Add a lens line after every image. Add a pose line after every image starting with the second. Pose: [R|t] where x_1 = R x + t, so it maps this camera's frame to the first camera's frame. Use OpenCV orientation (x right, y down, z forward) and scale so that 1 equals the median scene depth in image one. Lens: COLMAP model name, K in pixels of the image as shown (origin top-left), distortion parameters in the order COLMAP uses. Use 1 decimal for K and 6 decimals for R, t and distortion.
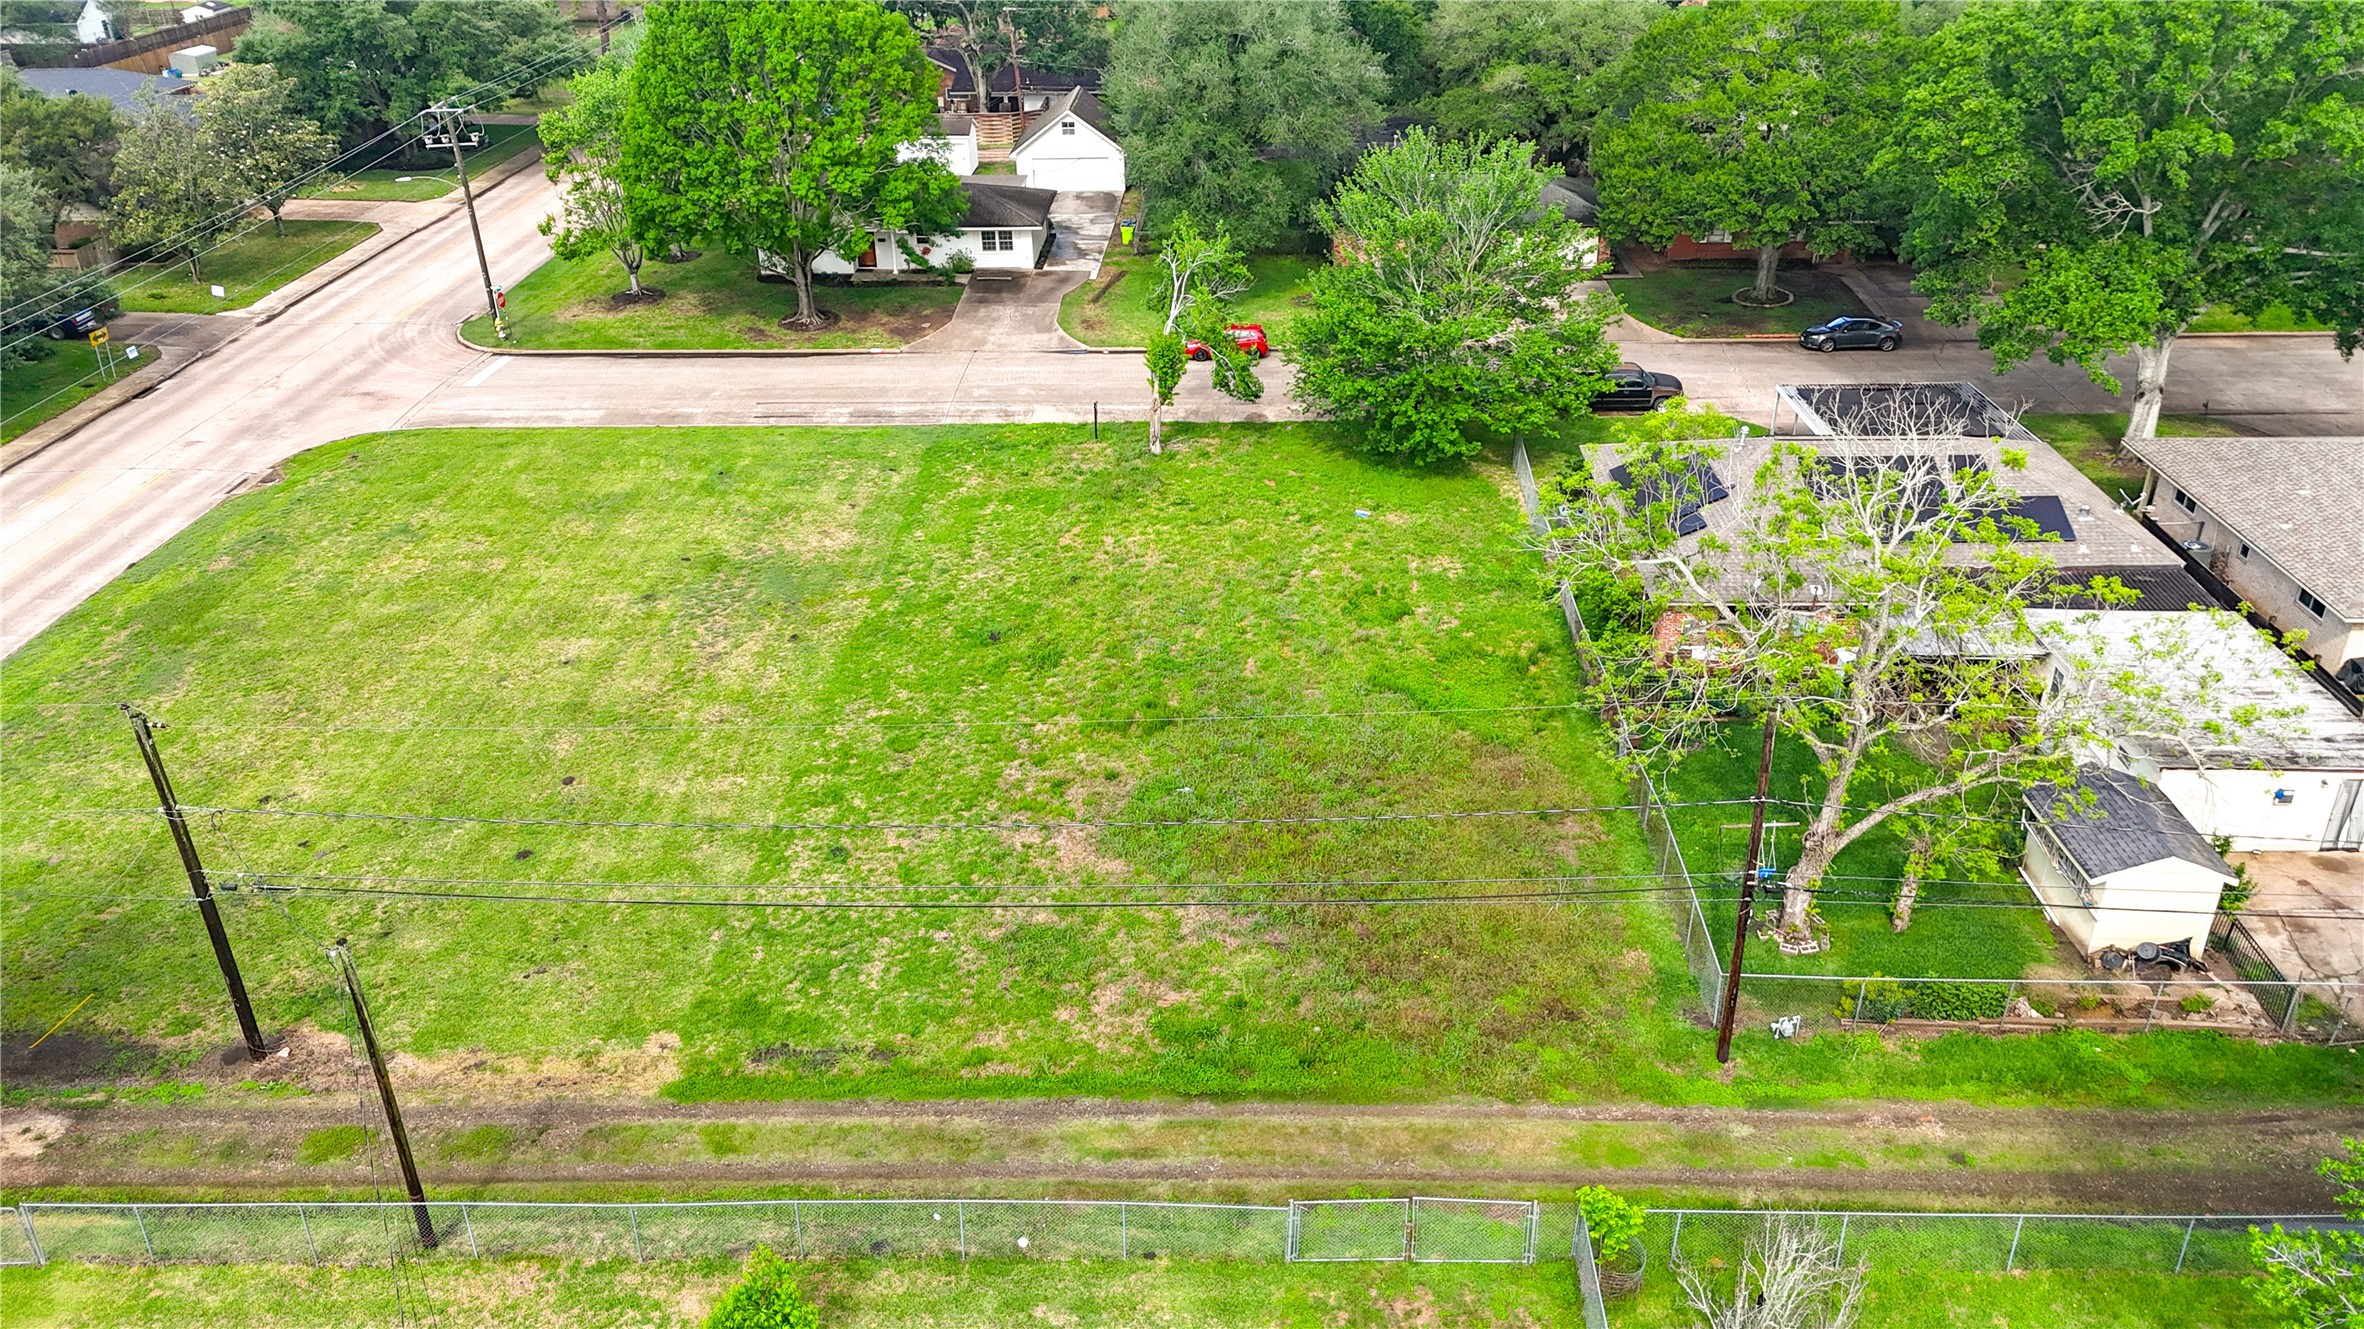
lens RADIAL K [[1726.8, 0, 1187.6], [0, 1726.8, 666.1], [0, 0, 1]] dist [0.078849, -0.076670]
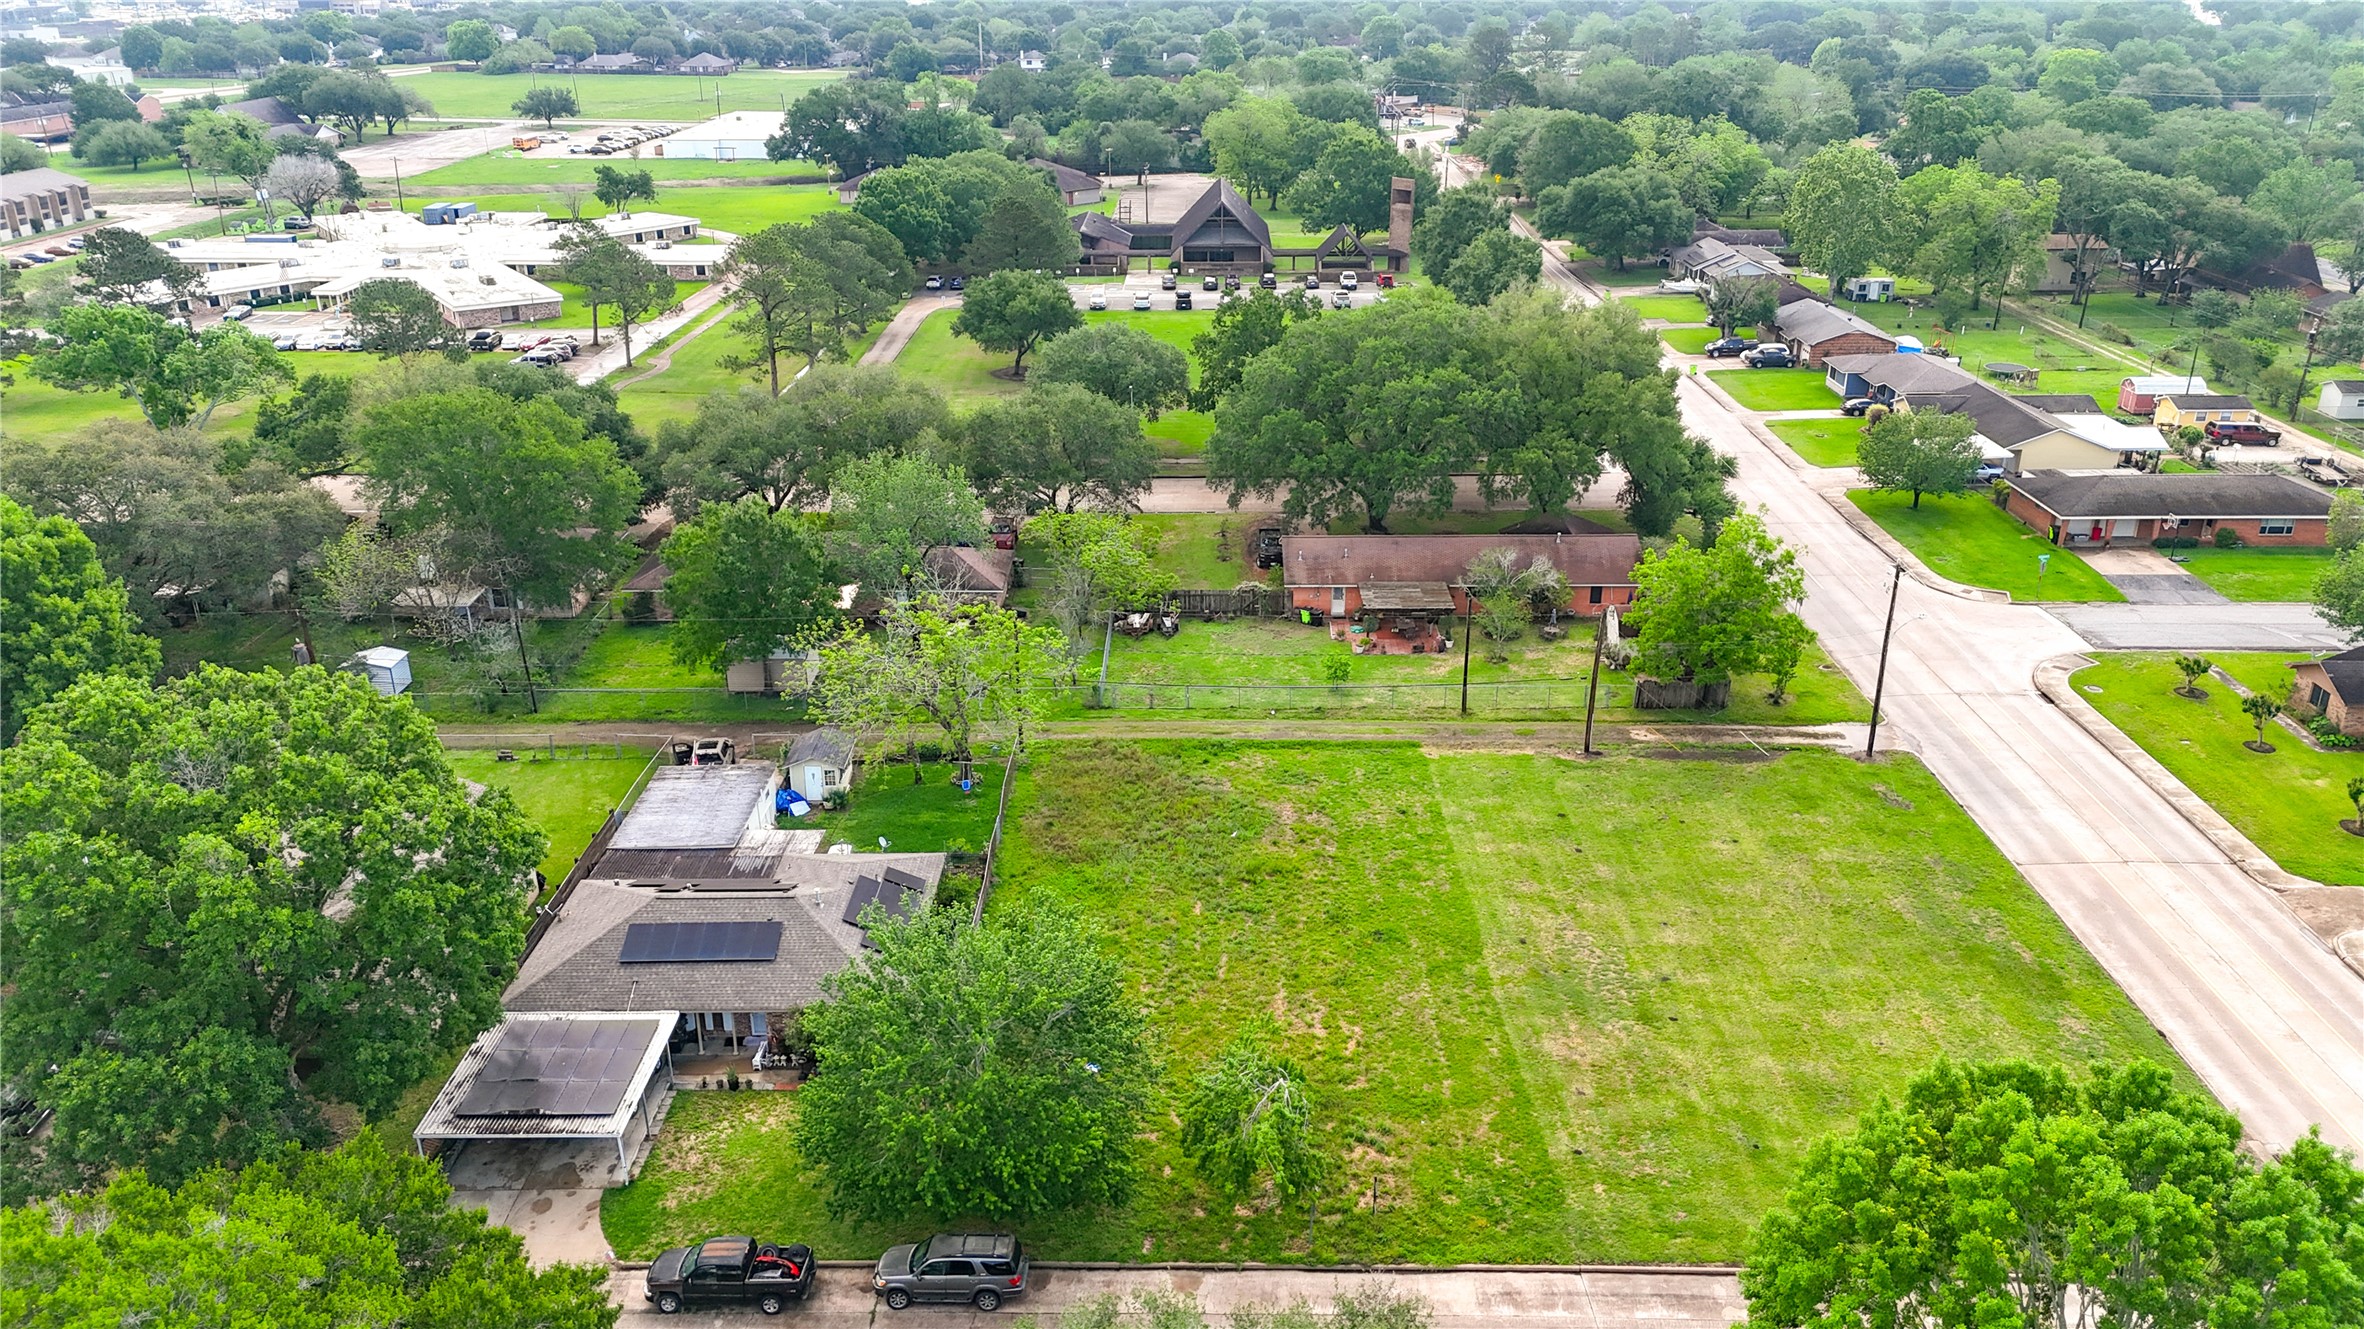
lens RADIAL K [[1726.8, 0, 1180.6], [0, 1726.8, 665.3], [0, 0, 1]] dist [0.078849, -0.076670]
pose [[-0.999585, 0.028068, -0.006408, 0.046043], [0.012964, 0.637536, 0.770311, -1.089502], [0.025706, 0.769909, -0.637636, 1.502280]]
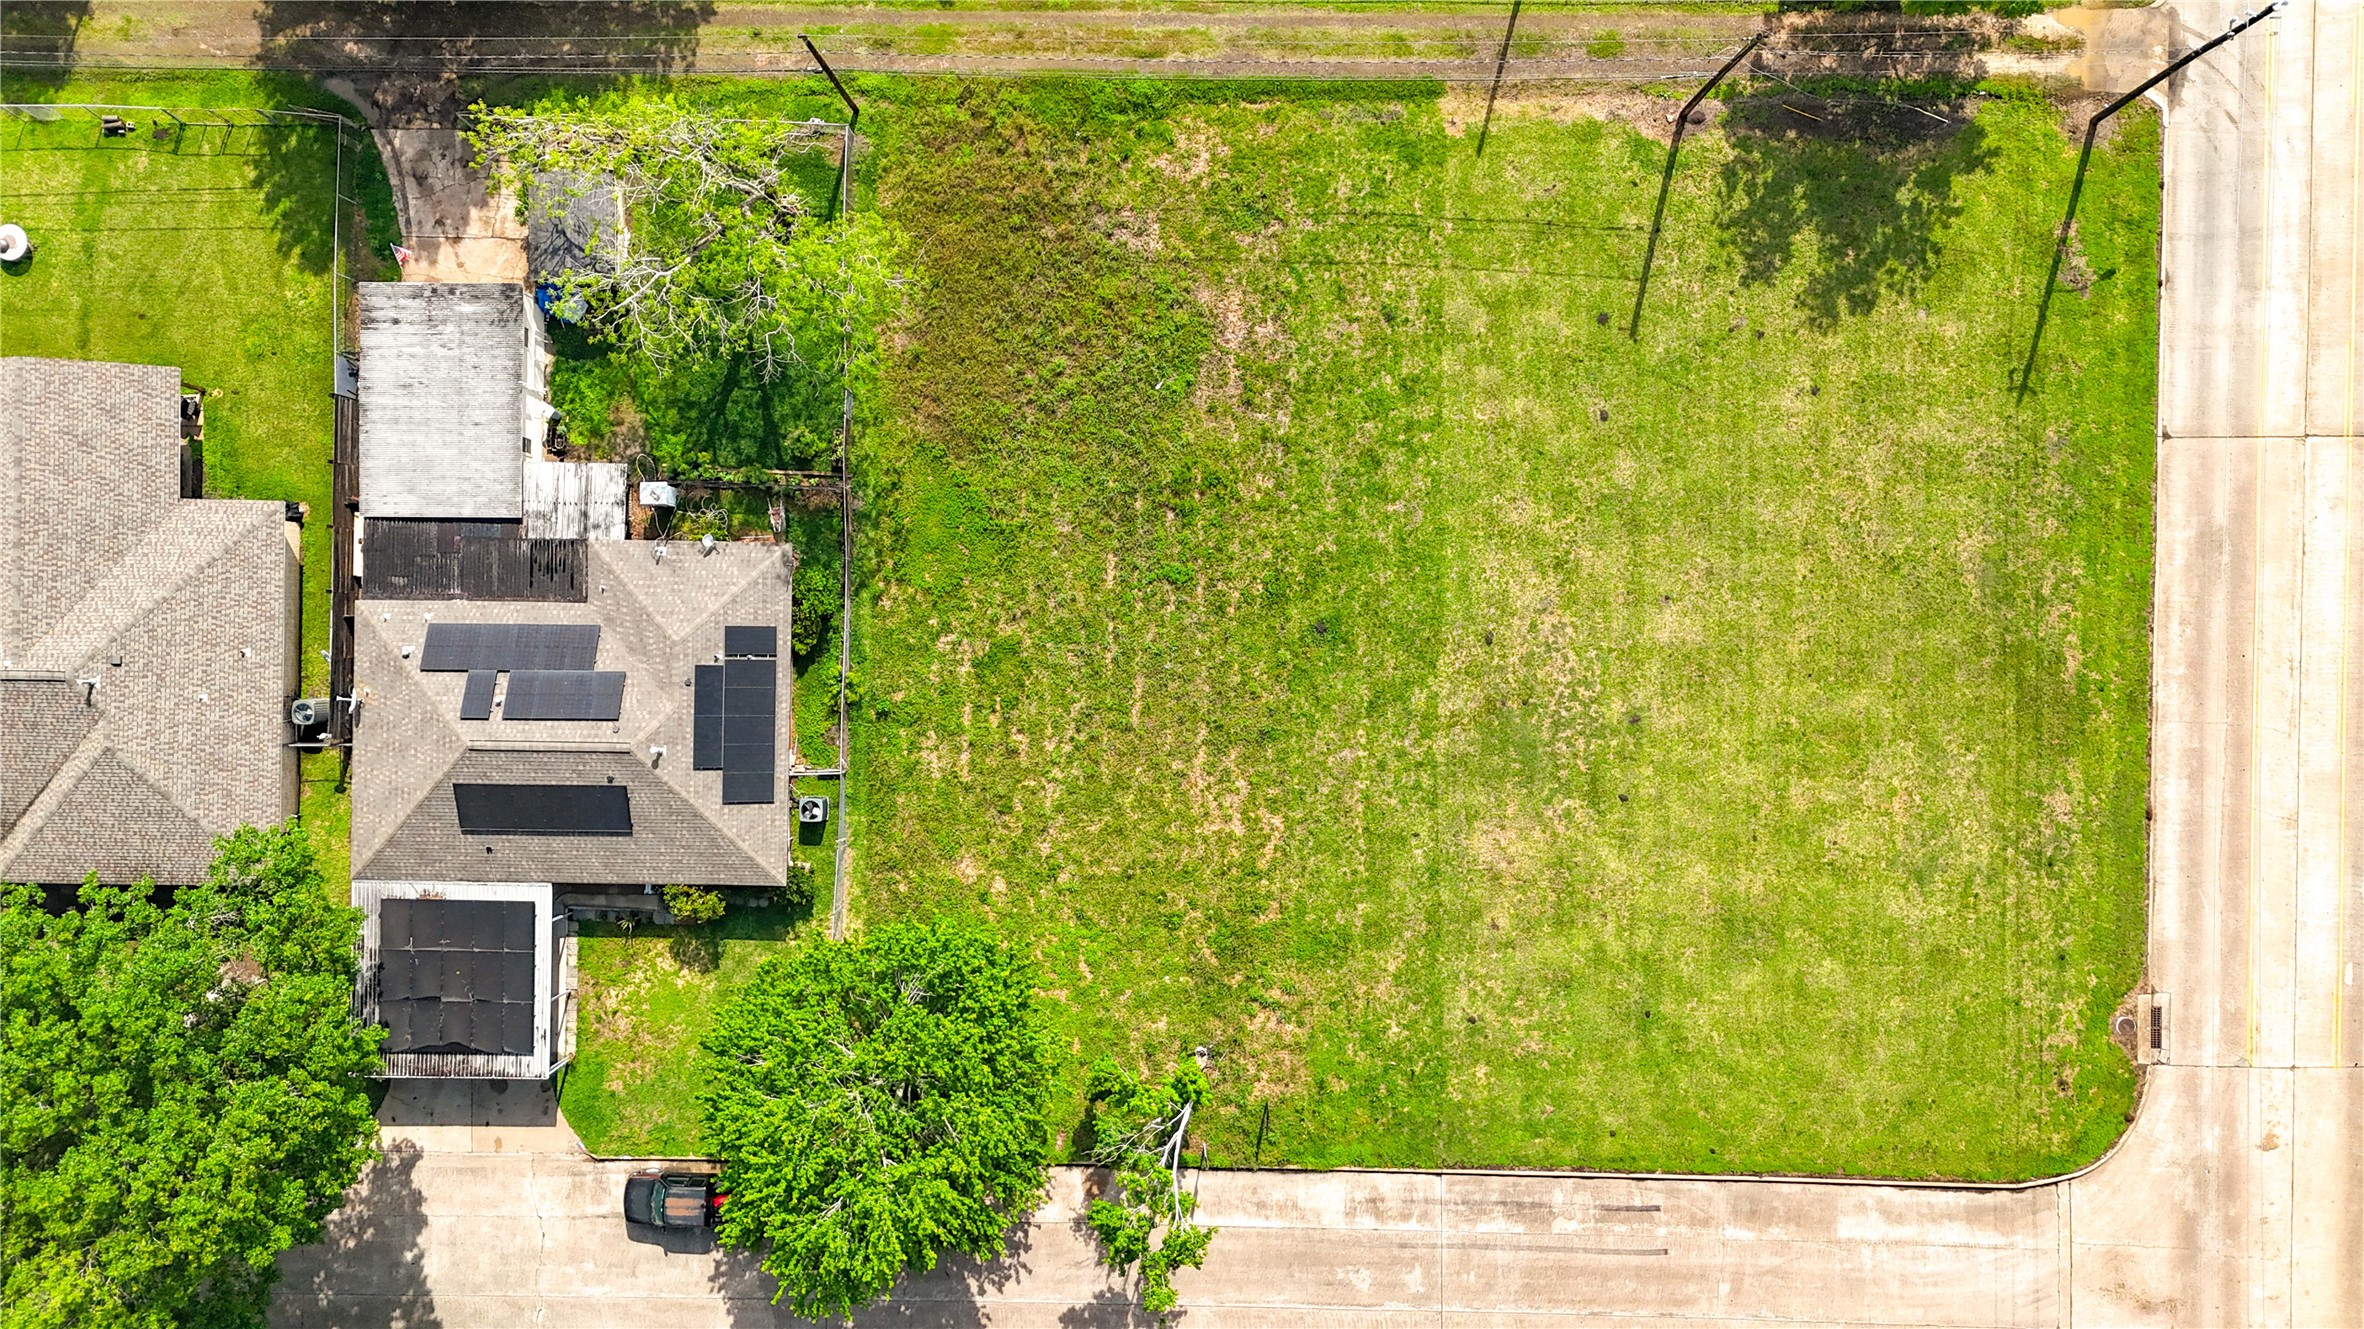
lens RADIAL K [[1726.8, 0, 1159.6], [0, 1726.8, 672.7], [0, 0, 1]] dist [0.078849, -0.076670]
pose [[-0.999274, 0.016413, 0.034394, -0.034938], [0.022612, -0.471114, 0.881782, -0.952497], [0.030676, 0.881920, 0.470401, 0.393854]]
